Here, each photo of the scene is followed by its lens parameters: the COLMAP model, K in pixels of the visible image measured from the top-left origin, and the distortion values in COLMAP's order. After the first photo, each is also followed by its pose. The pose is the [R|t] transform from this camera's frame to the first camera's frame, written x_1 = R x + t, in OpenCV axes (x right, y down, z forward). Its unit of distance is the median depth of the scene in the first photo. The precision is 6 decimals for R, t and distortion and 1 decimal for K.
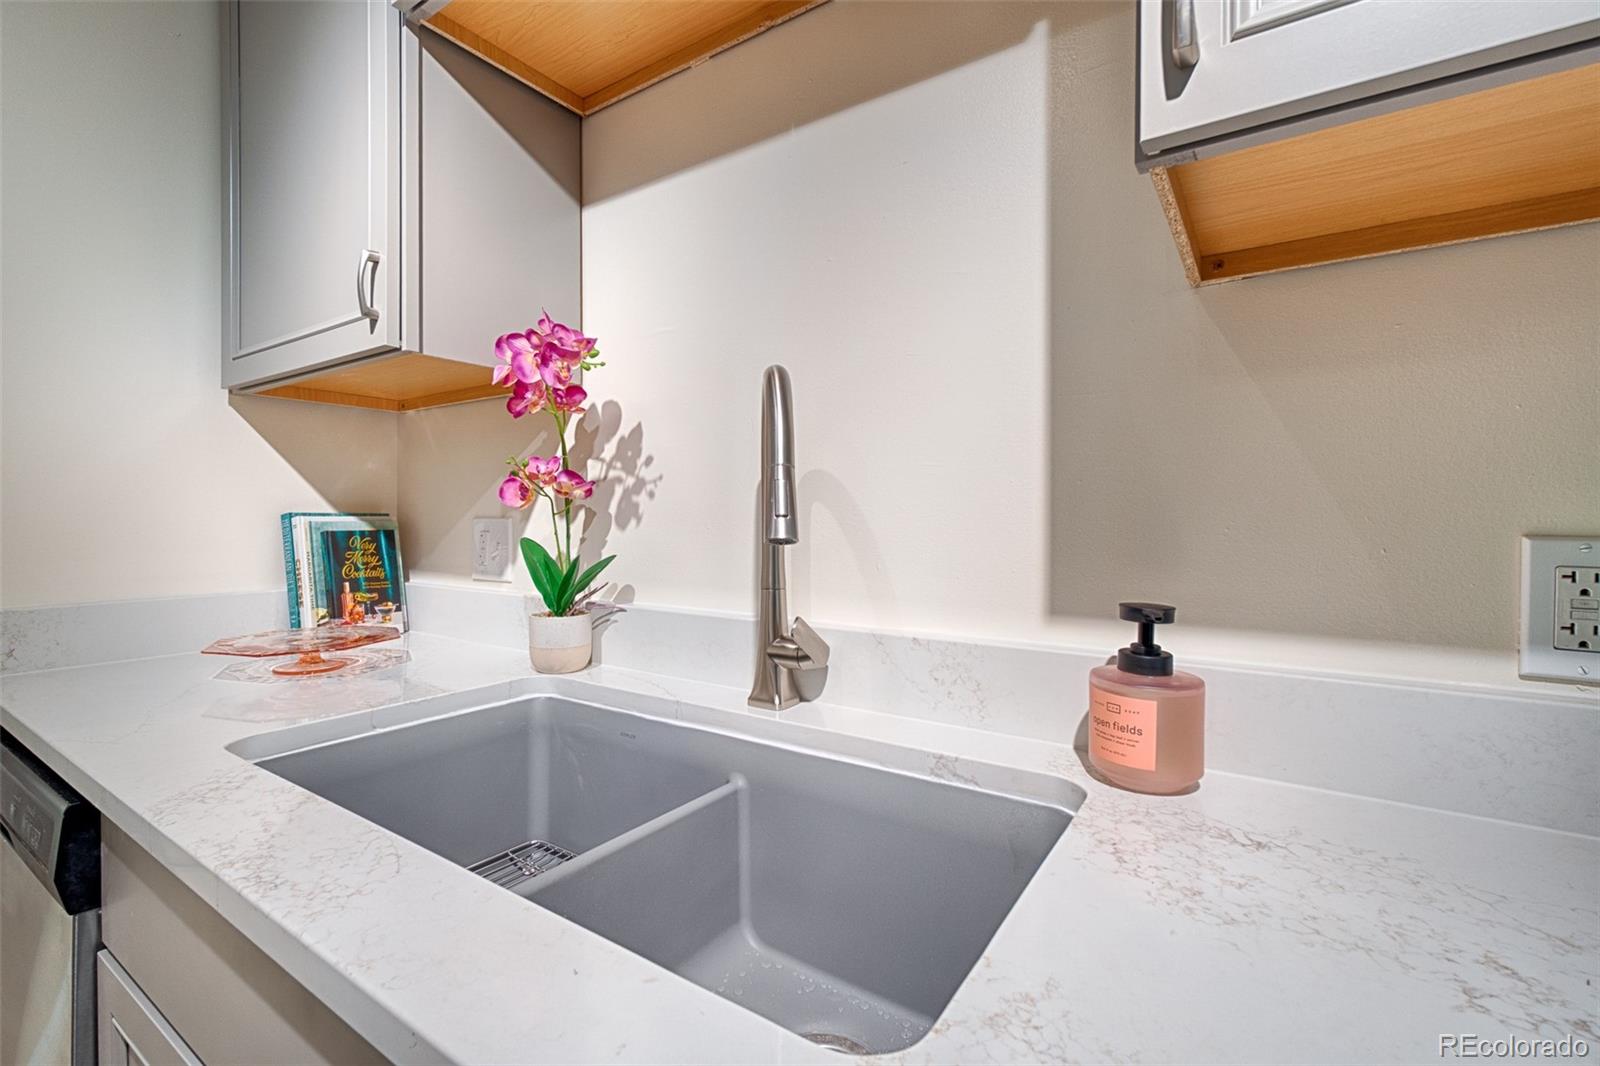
lens RADIAL K [[704.2, 0, 788.8], [0, 704.2, 535.5], [0, 0, 1]] dist [0.001893, 0.000574]
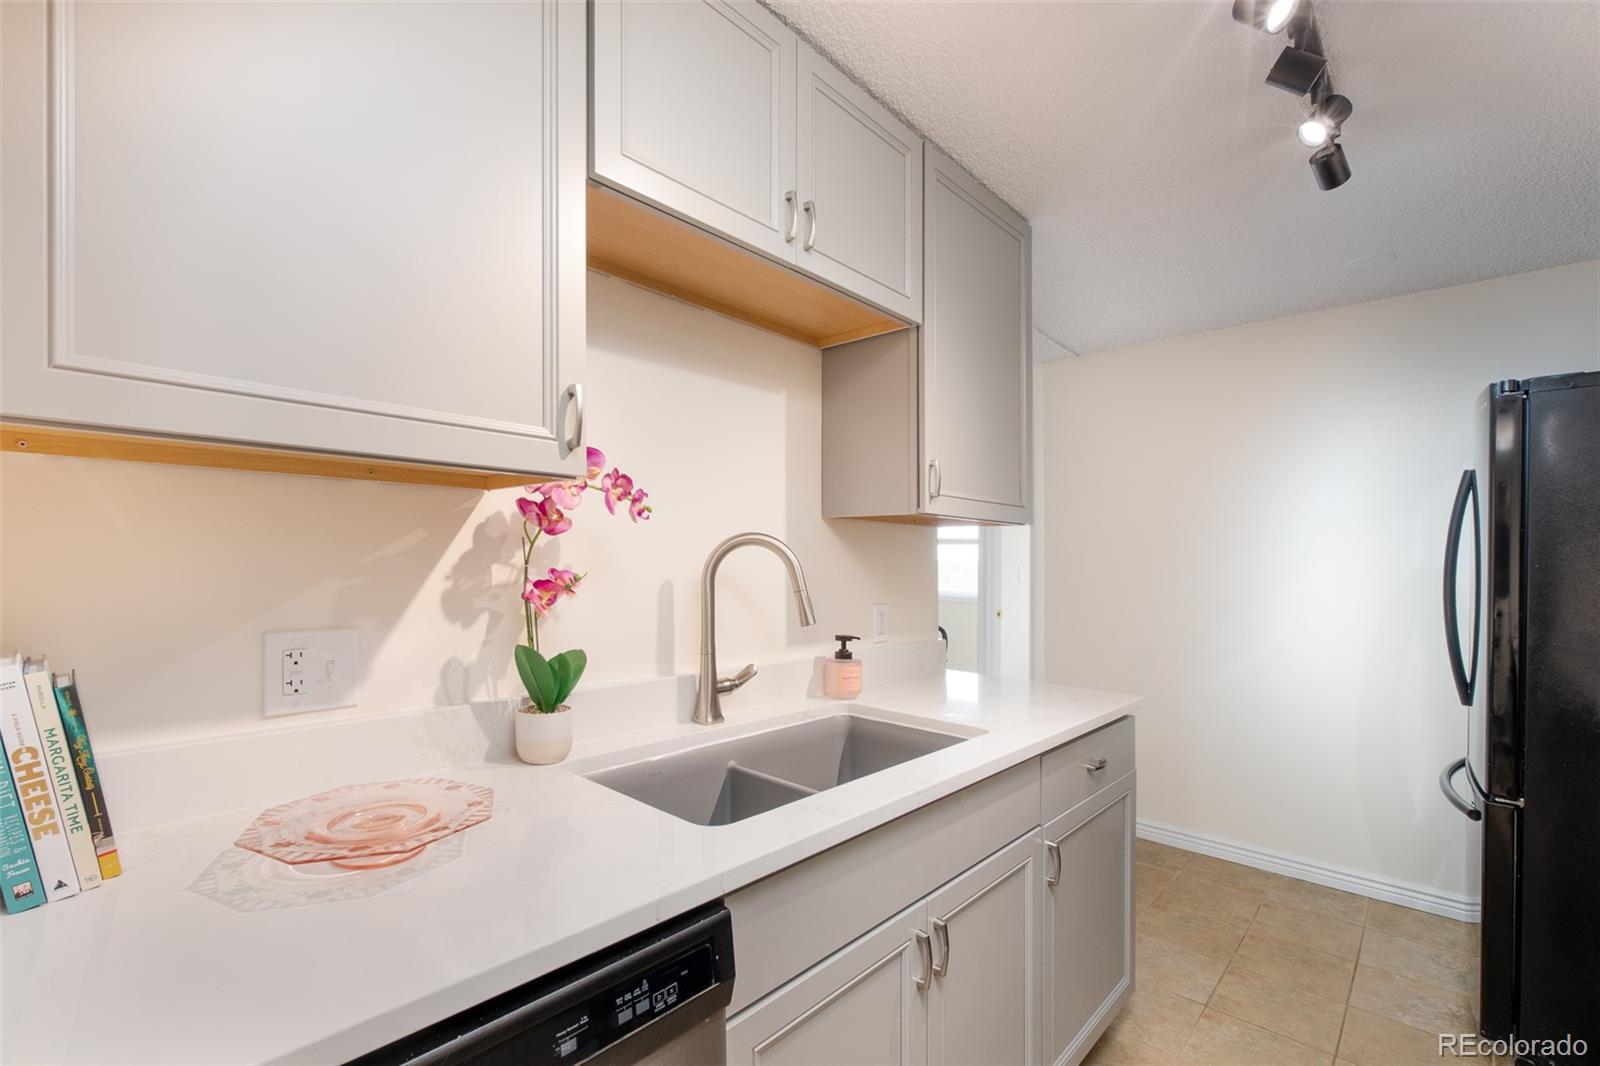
lens RADIAL K [[705.5, 0, 799.4], [0, 705.5, 554.9], [0, 0, 1]] dist [-0.000436, 0.000619]
pose [[0.156701, 0.005788, 0.987629, -1.336815], [0.009890, 0.999923, -0.007429, -0.117224], [-0.987596, 0.010932, 0.156632, 0.418958]]
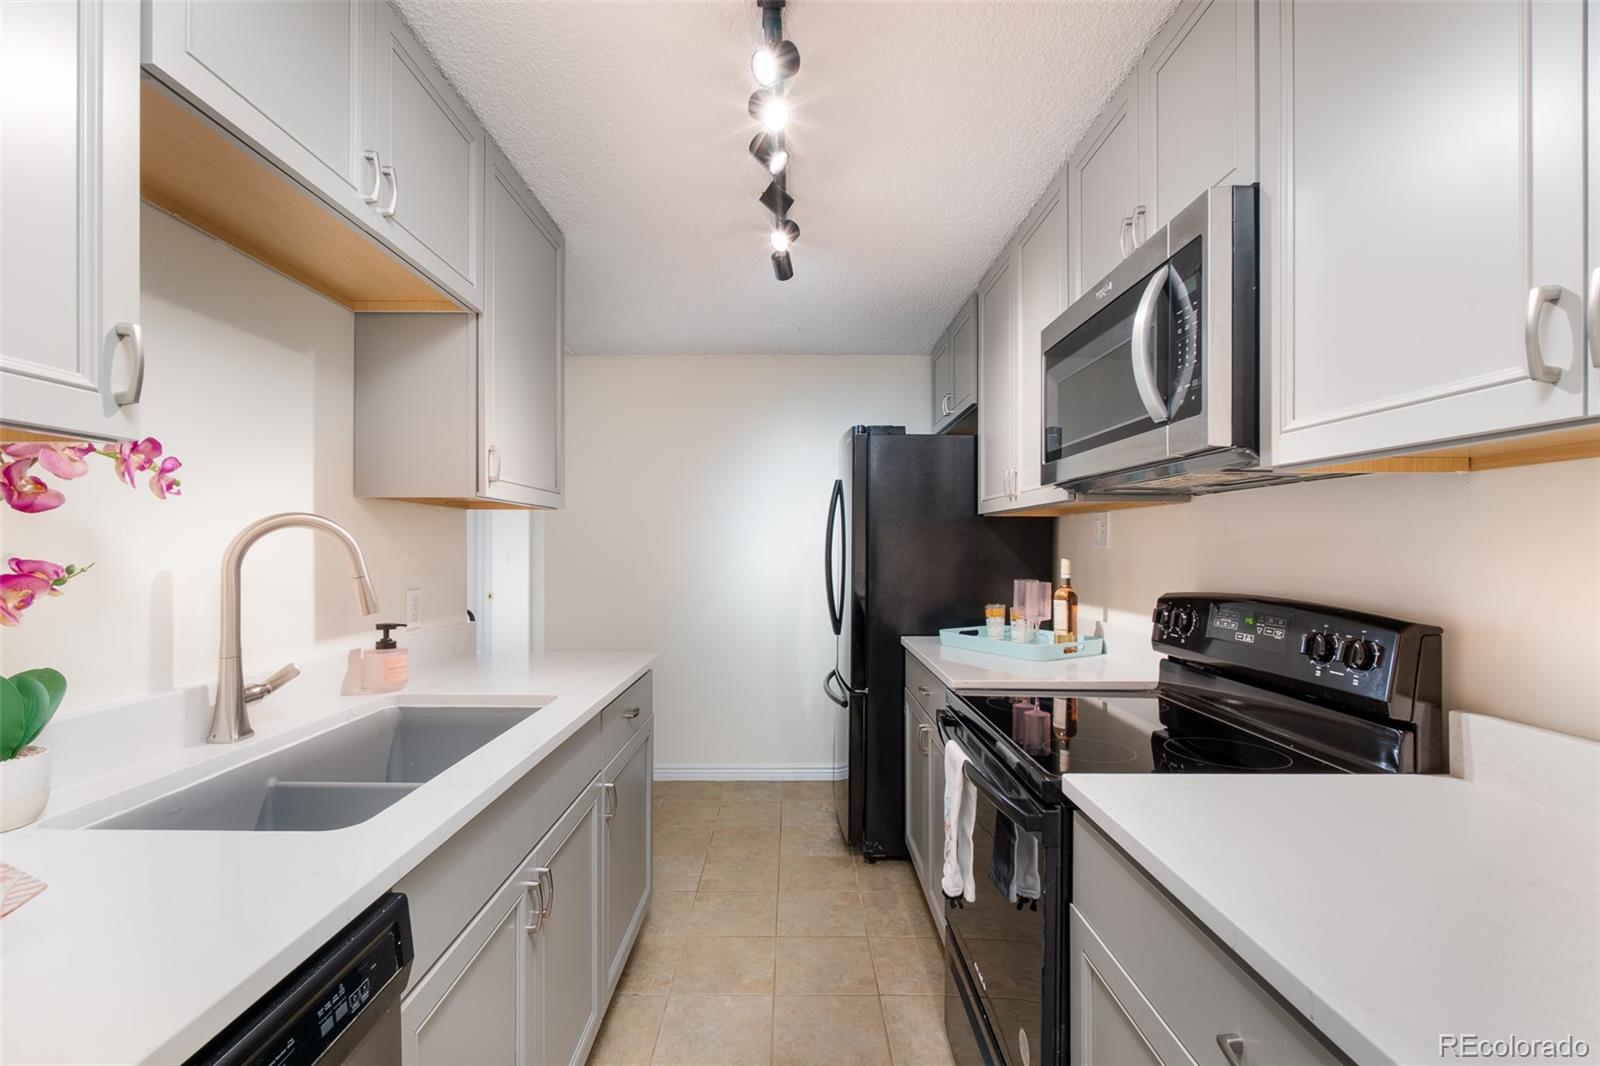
lens RADIAL K [[704.2, 0, 788.8], [0, 704.2, 535.5], [0, 0, 1]] dist [0.001893, 0.000574]
pose [[-0.556151, 0.008077, 0.831042, -1.461169], [0.016510, 0.999863, 0.001332, -0.120614], [-0.830918, 0.014461, -0.556208, 0.697177]]
